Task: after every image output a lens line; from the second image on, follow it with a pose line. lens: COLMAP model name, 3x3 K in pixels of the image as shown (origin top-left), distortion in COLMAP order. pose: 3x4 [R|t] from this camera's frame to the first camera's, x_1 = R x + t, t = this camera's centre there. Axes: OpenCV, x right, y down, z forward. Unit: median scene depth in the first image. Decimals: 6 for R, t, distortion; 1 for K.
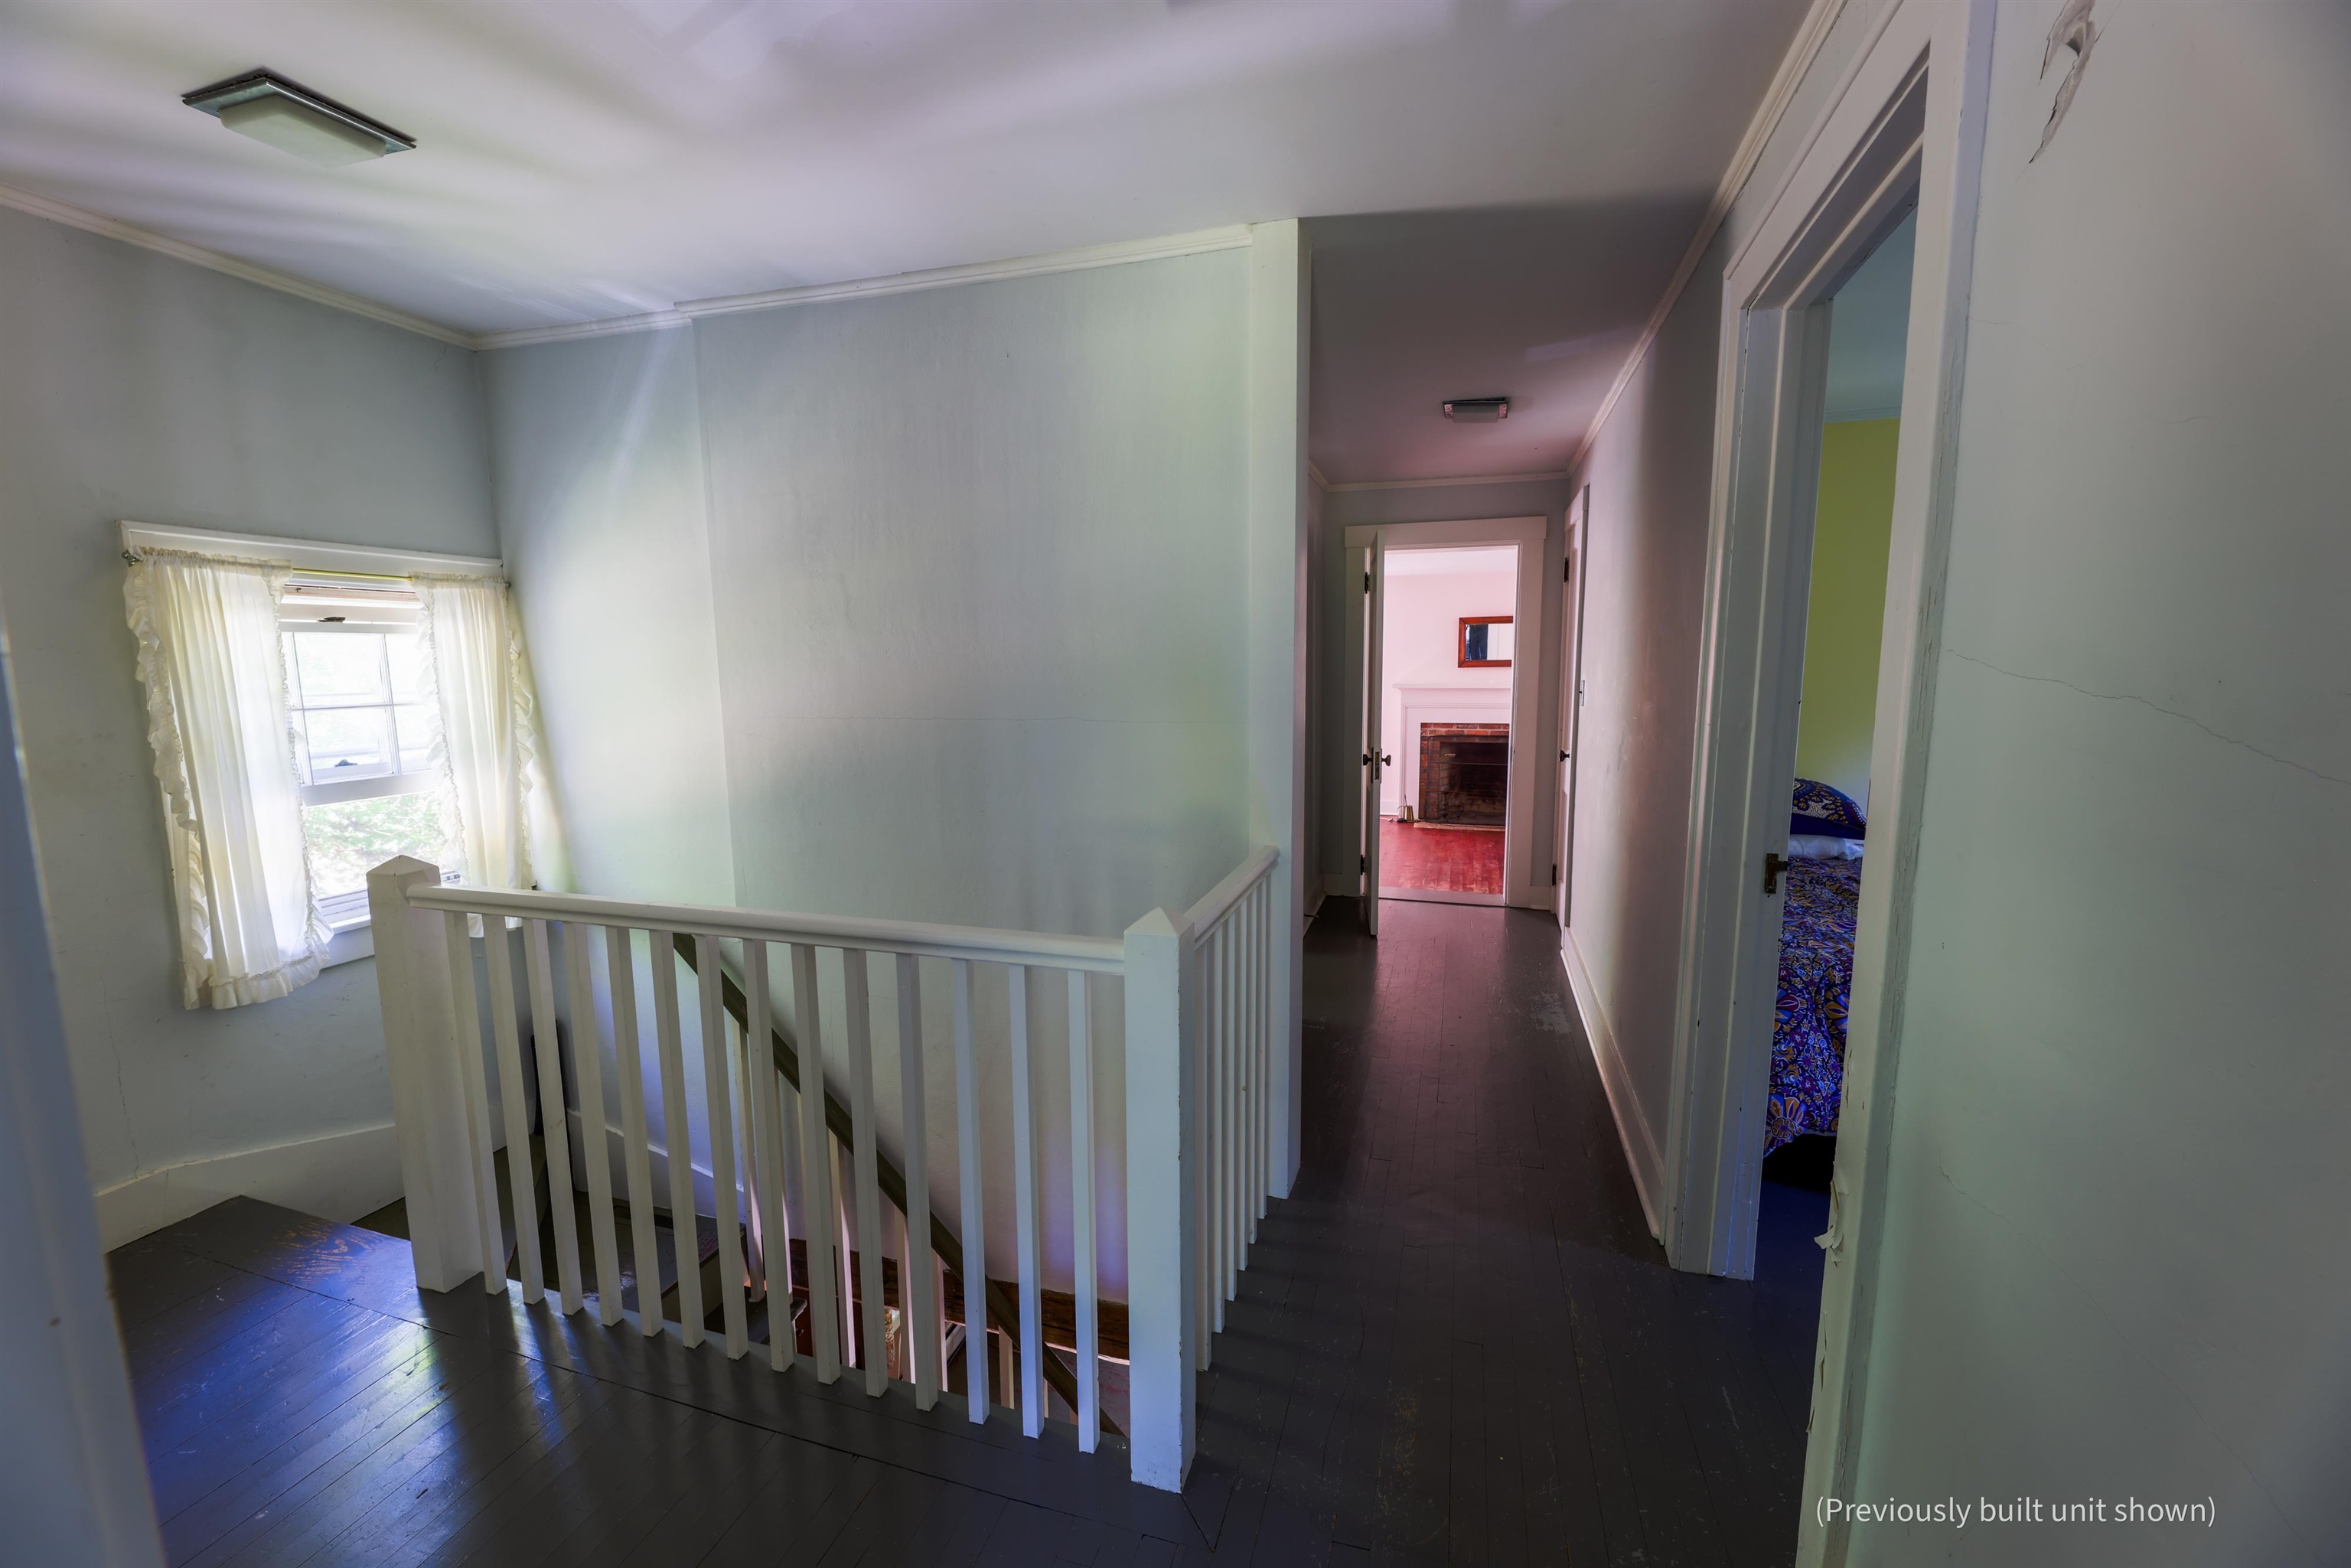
lens RADIAL K [[952.4, 0, 1175.5], [0, 952.4, 791.8], [0, 0, 1]] dist [-0.000400, 0.000090]
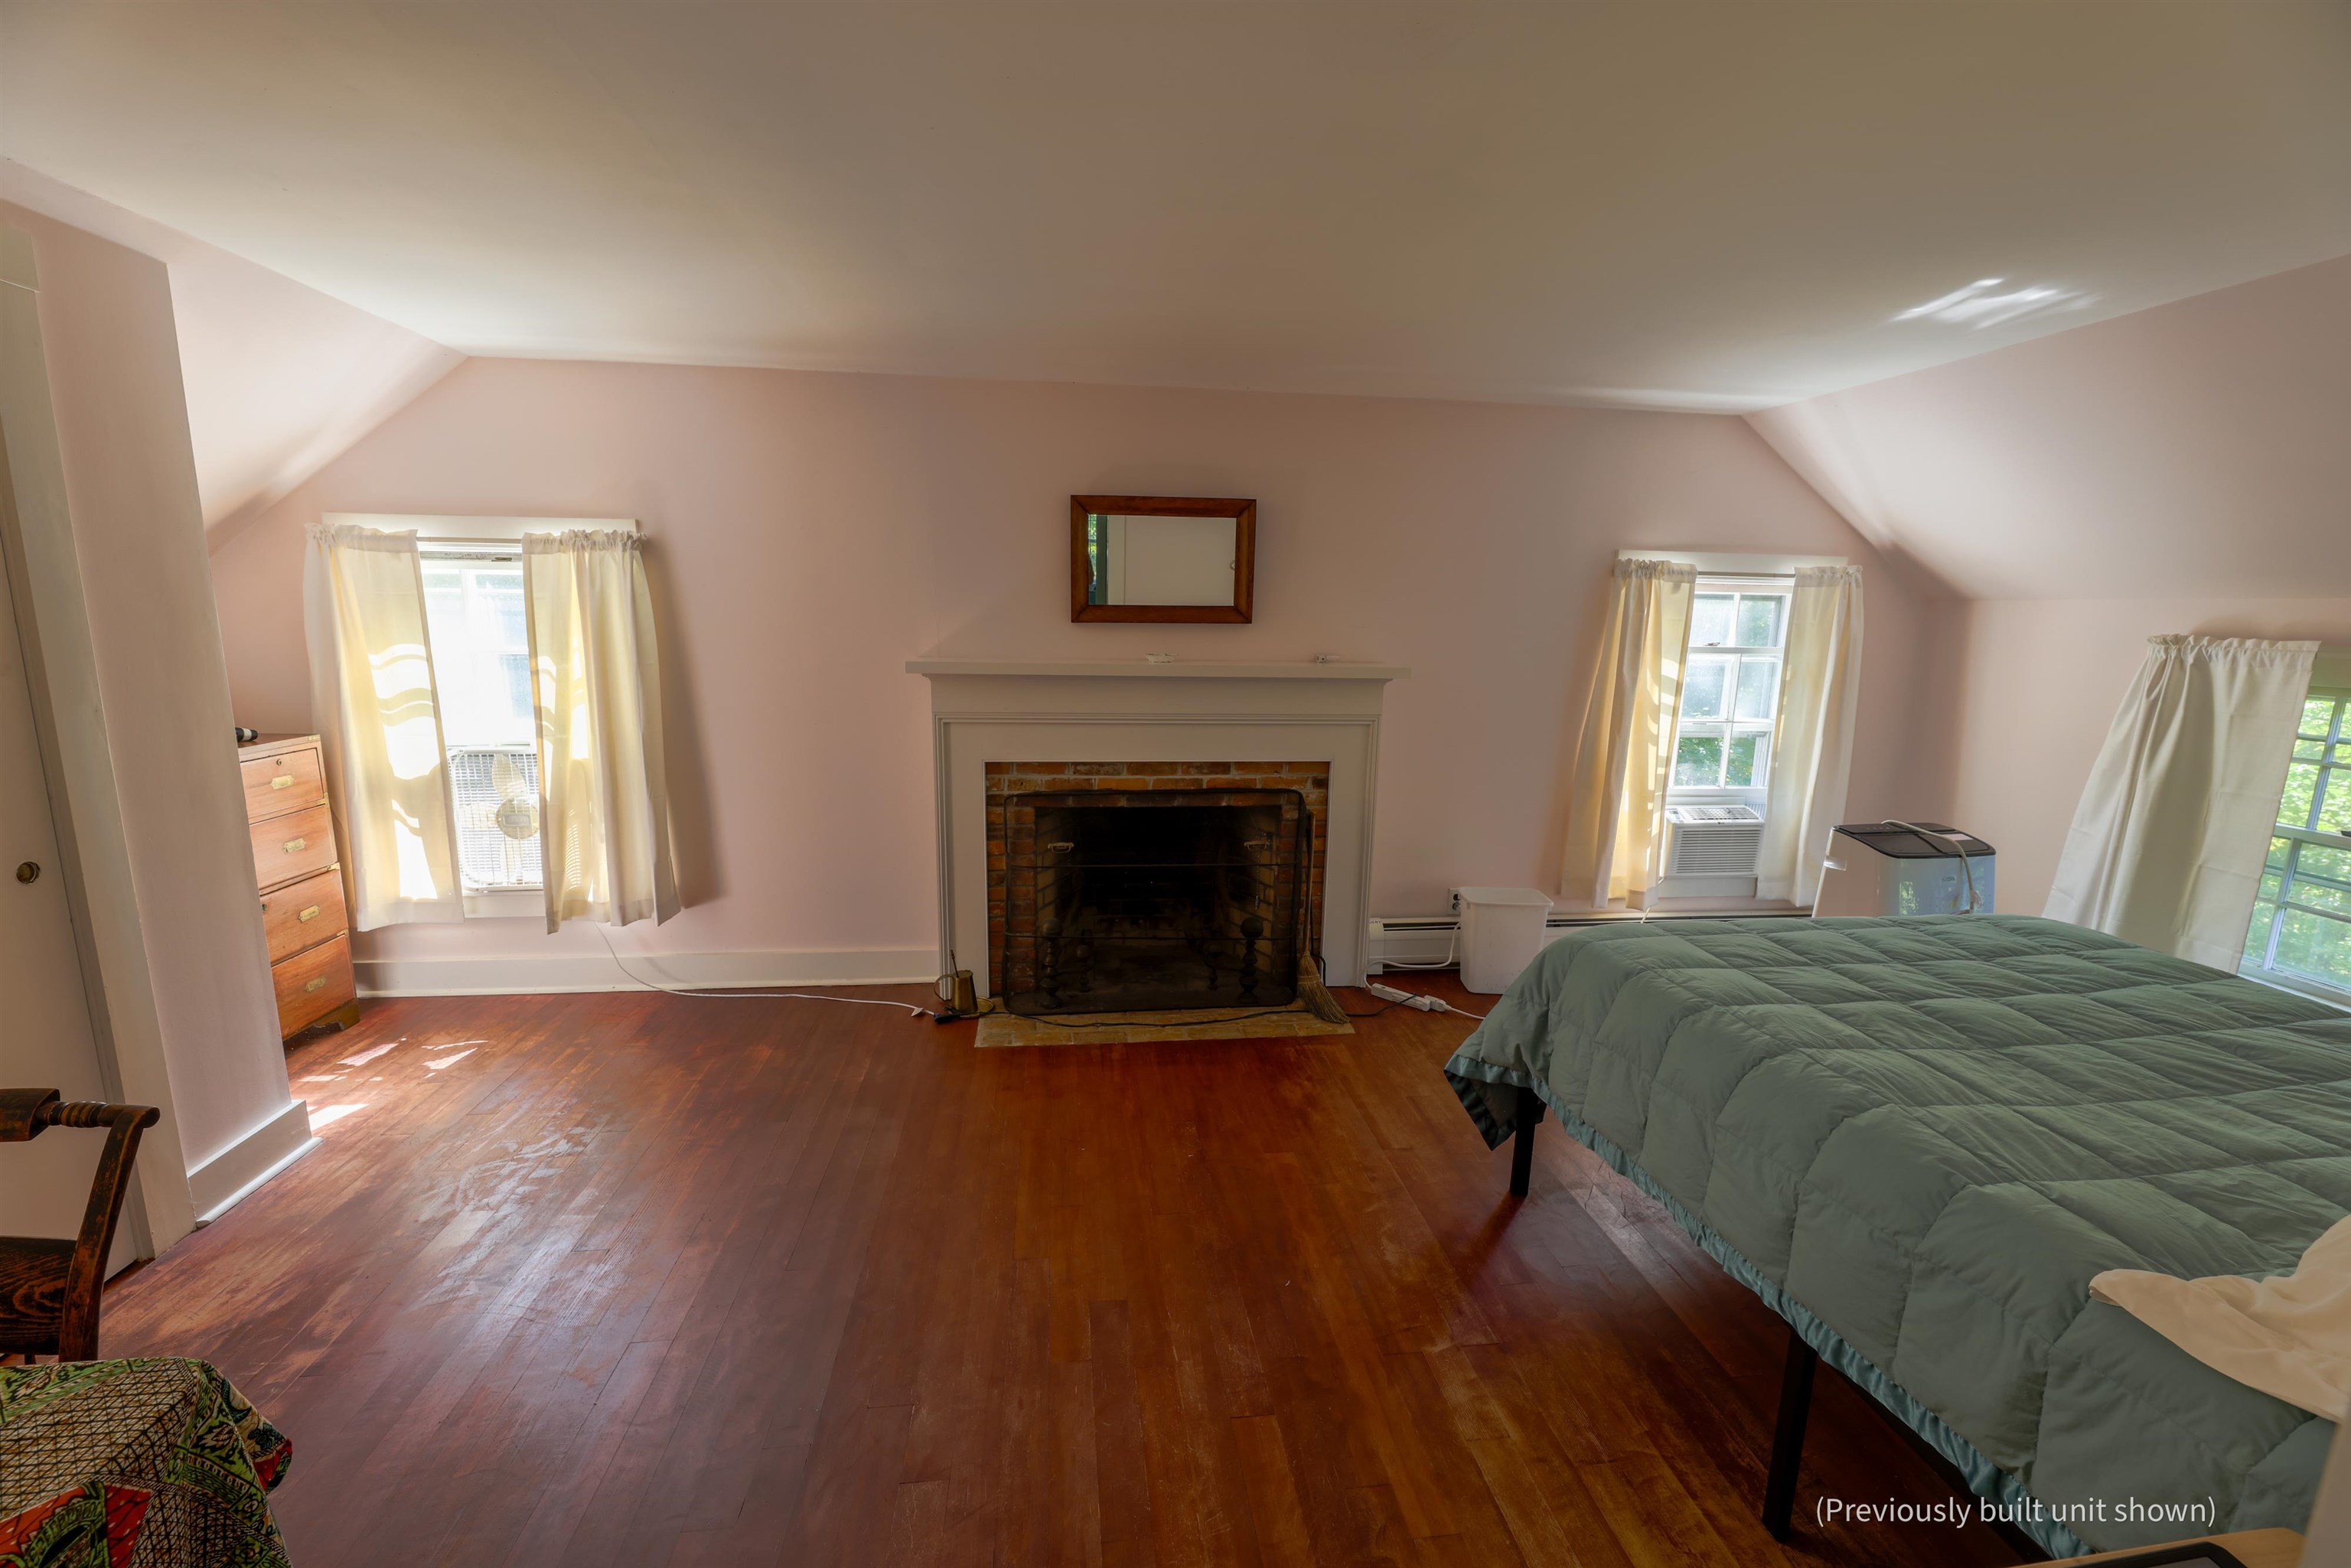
lens RADIAL K [[952.4, 0, 1175.4], [0, 952.4, 781.9], [0, 0, 1]] dist [-0.000400, 0.000090]
pose [[0.915248, -0.047794, 0.400045, 0.171612], [0.026343, 0.997913, 0.058954, -0.085309], [-0.402028, -0.043419, 0.914597, 0.608451]]
